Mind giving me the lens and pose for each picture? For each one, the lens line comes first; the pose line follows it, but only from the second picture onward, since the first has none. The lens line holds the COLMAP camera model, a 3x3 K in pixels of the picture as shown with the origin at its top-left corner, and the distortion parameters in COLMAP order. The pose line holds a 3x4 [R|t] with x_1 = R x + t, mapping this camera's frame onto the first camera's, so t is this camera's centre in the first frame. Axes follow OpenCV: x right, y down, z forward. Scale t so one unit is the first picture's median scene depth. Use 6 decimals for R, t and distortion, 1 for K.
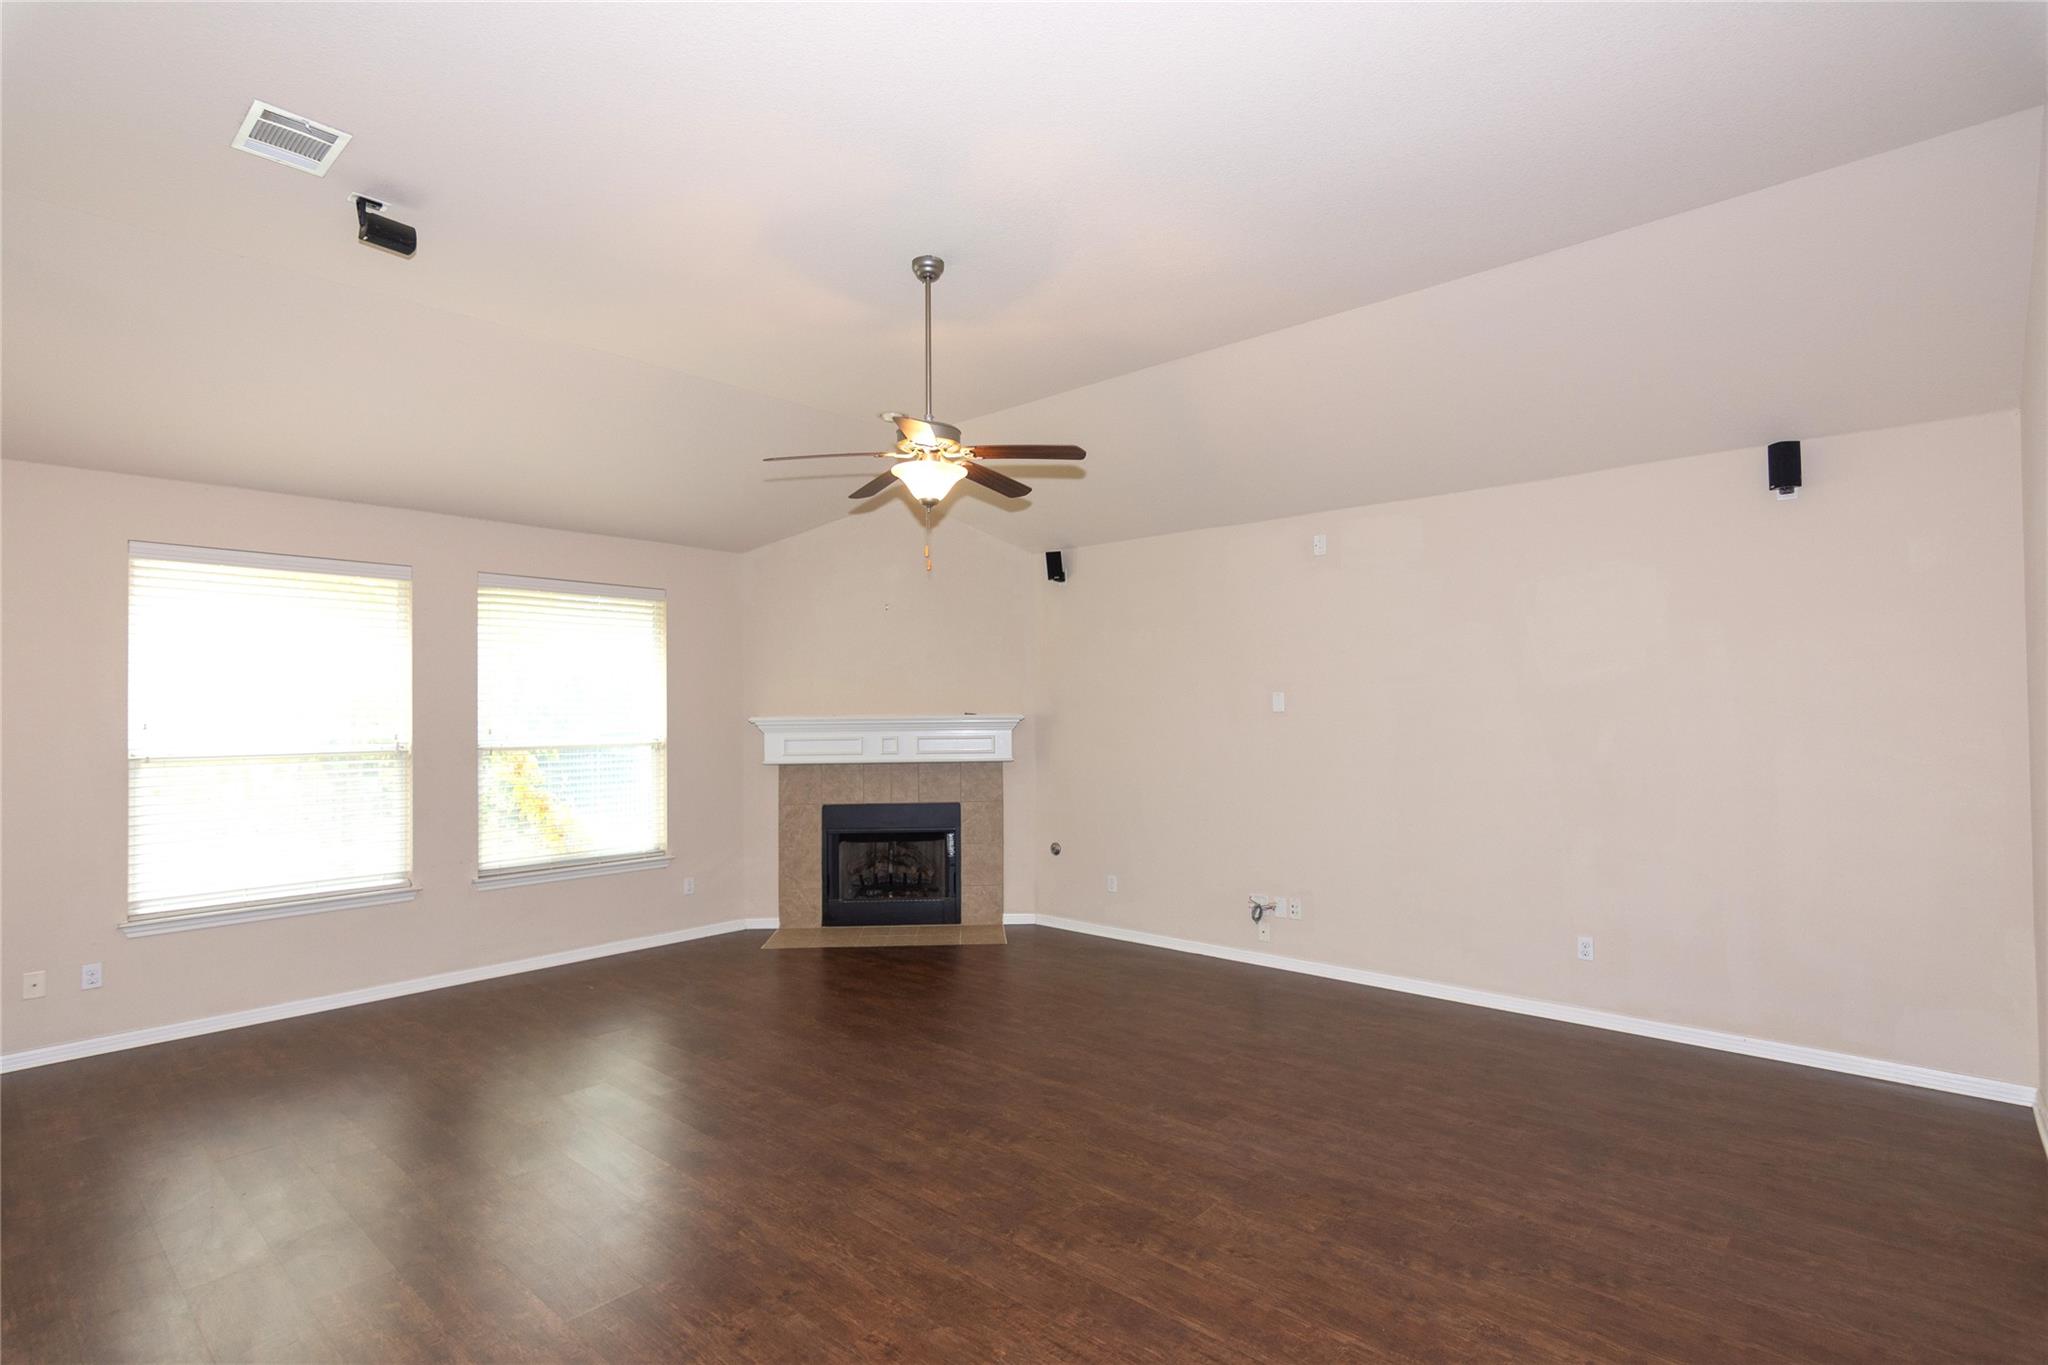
lens RADIAL K [[1002.3, 0, 1021.8], [0, 1002.3, 692.9], [0, 0, 1]] dist [-0.000097, 0.001714]
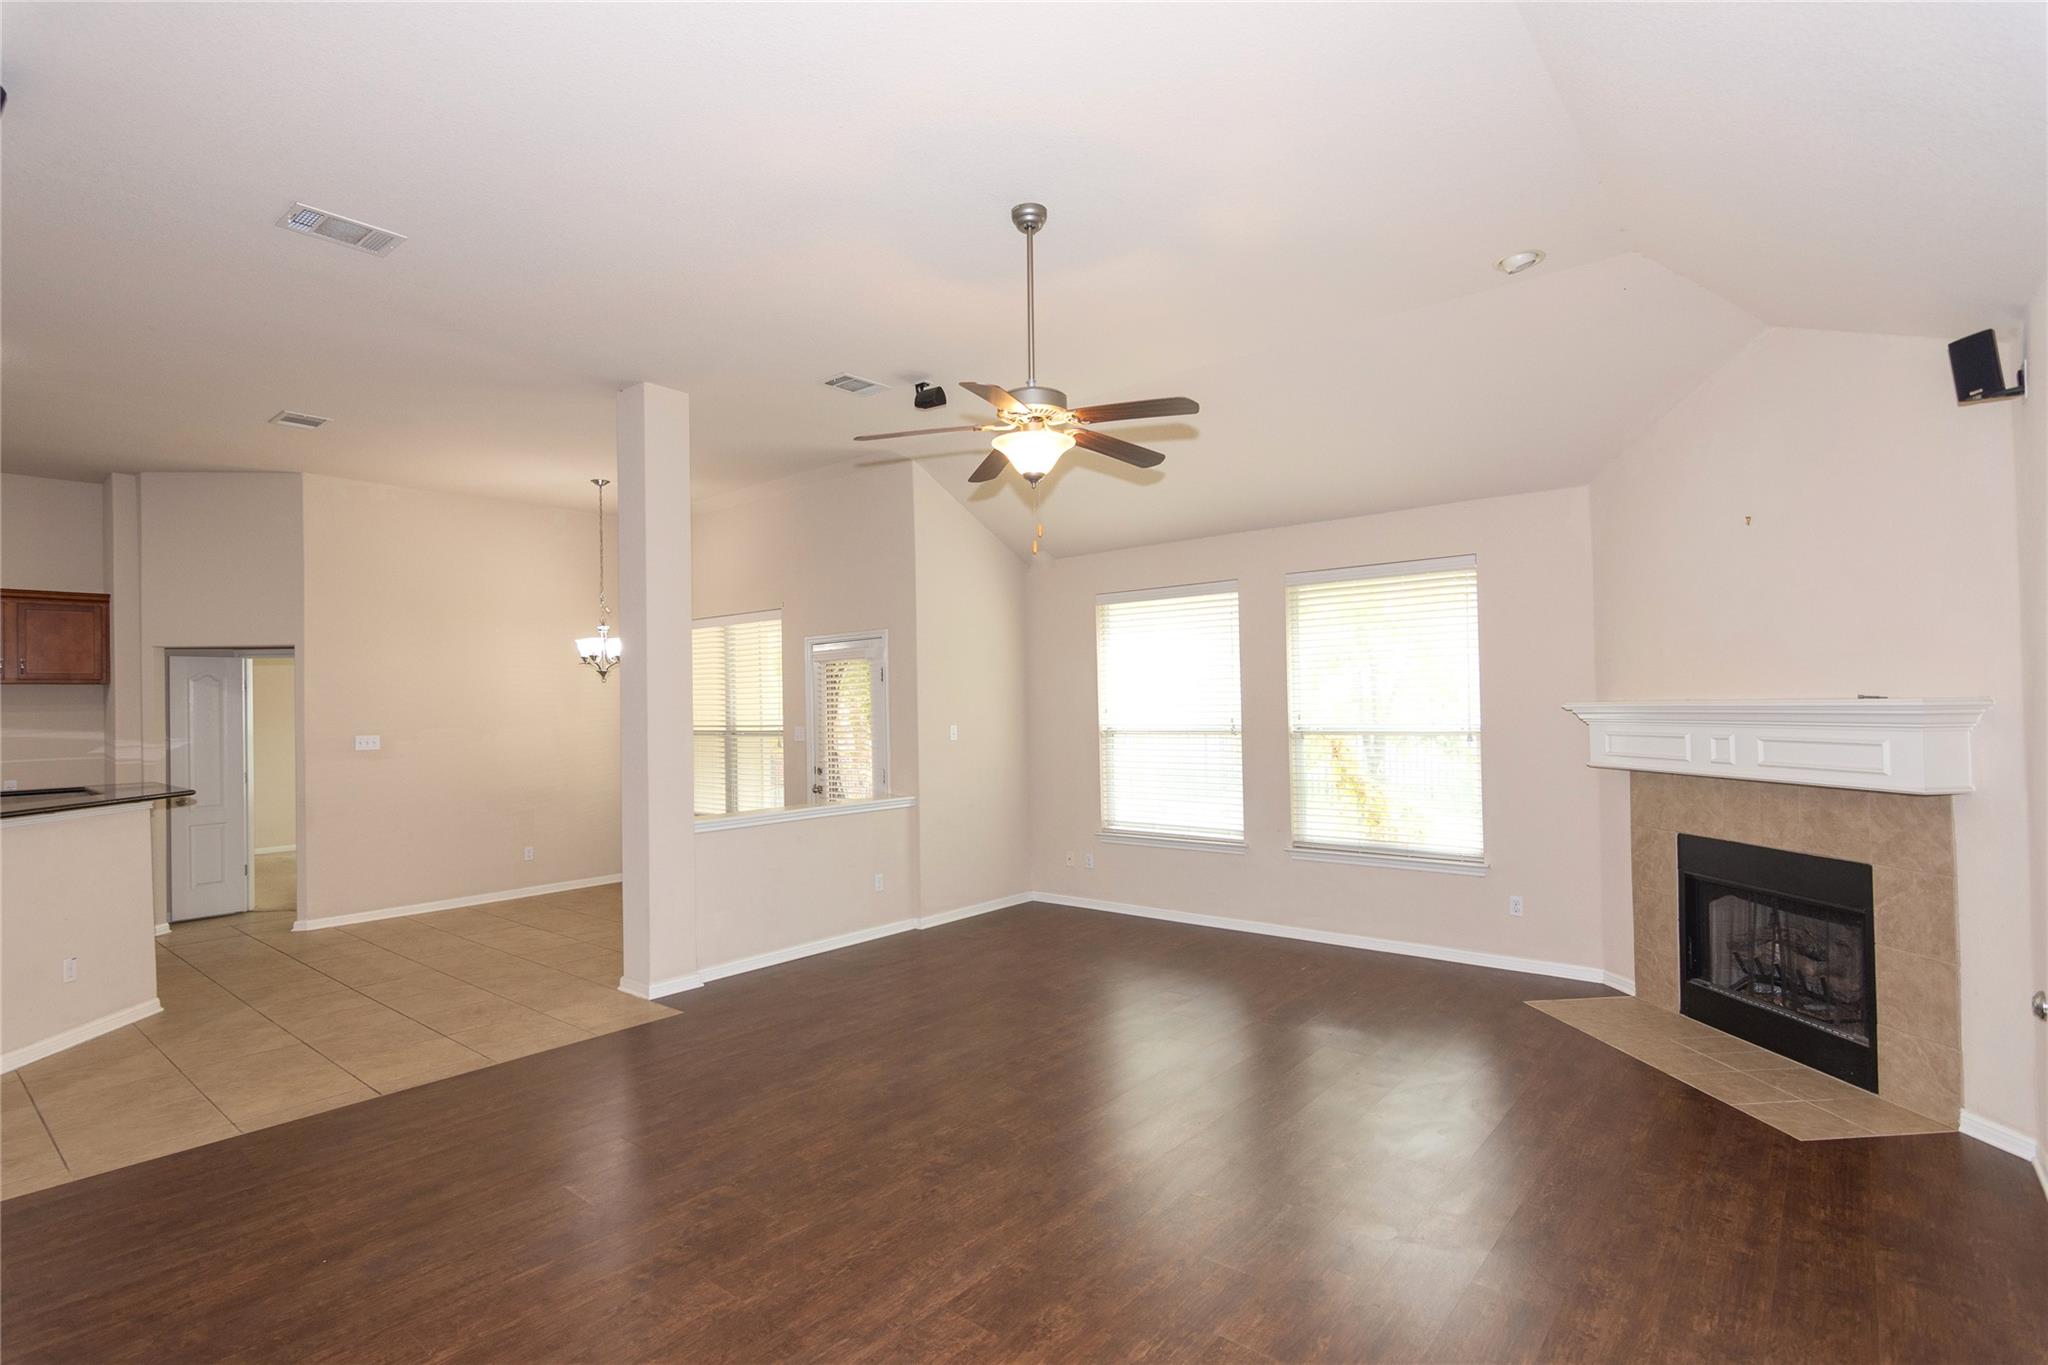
lens RADIAL K [[1002.3, 0, 1021.8], [0, 1002.3, 692.9], [0, 0, 1]] dist [-0.000097, 0.001714]
pose [[0.019950, -0.005509, -0.999786, 0.477347], [0.035783, 0.999348, -0.004793, 0.005566], [0.999160, -0.035680, 0.020134, 0.566801]]
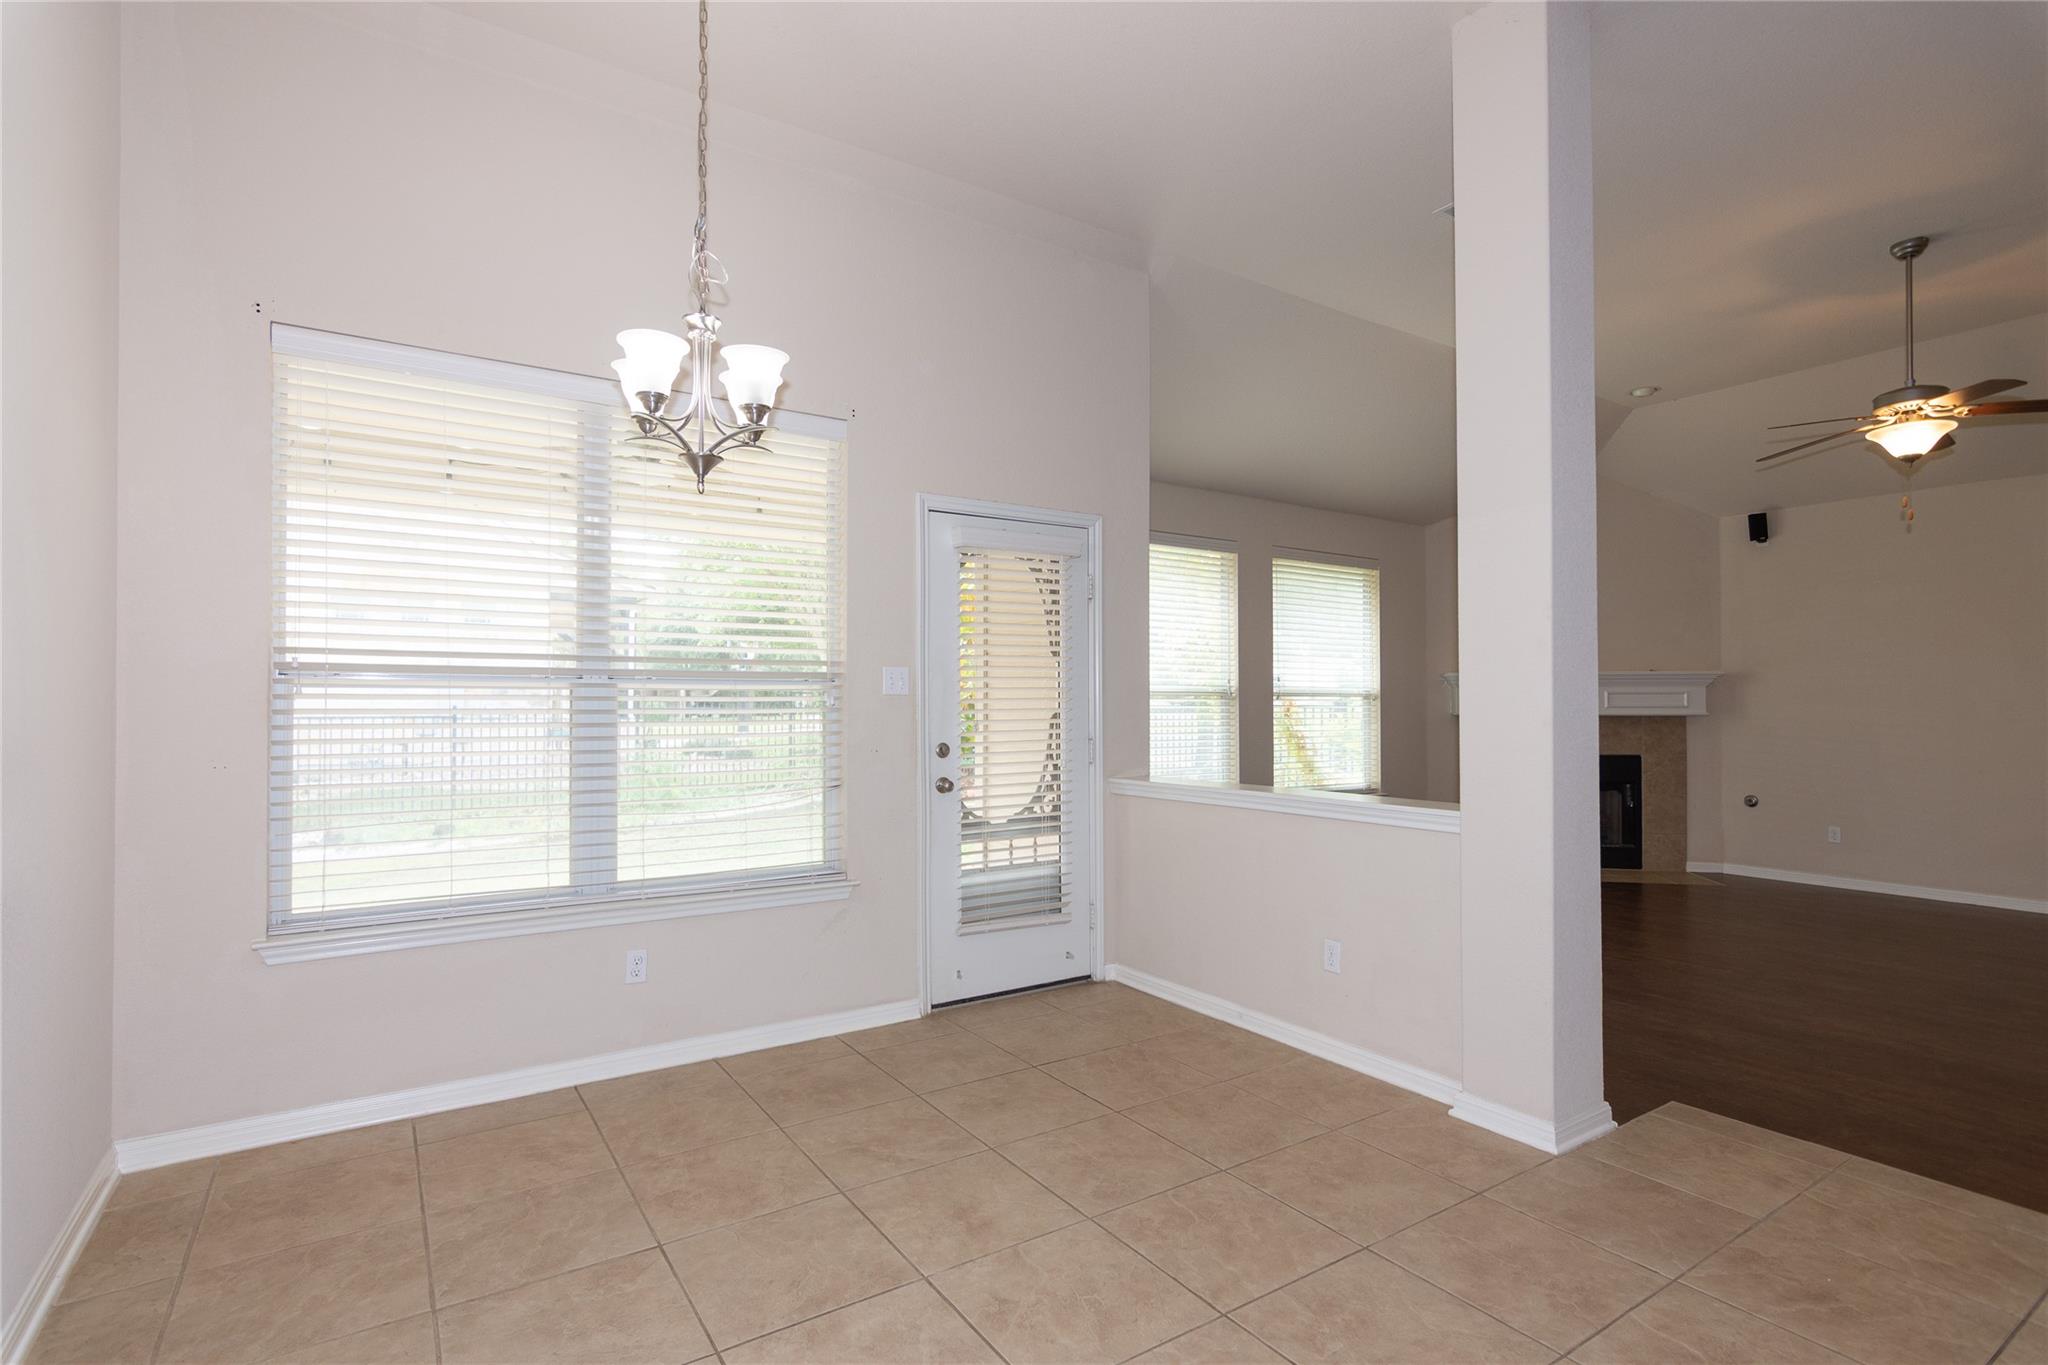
lens RADIAL K [[1002.3, 0, 1021.8], [0, 1002.3, 692.9], [0, 0, 1]] dist [-0.000097, 0.001714]
pose [[0.968114, 0.006309, -0.250432, -0.446825], [-0.004431, 0.999958, 0.008059, 0.039959], [0.250472, -0.006692, 0.968101, -0.193835]]
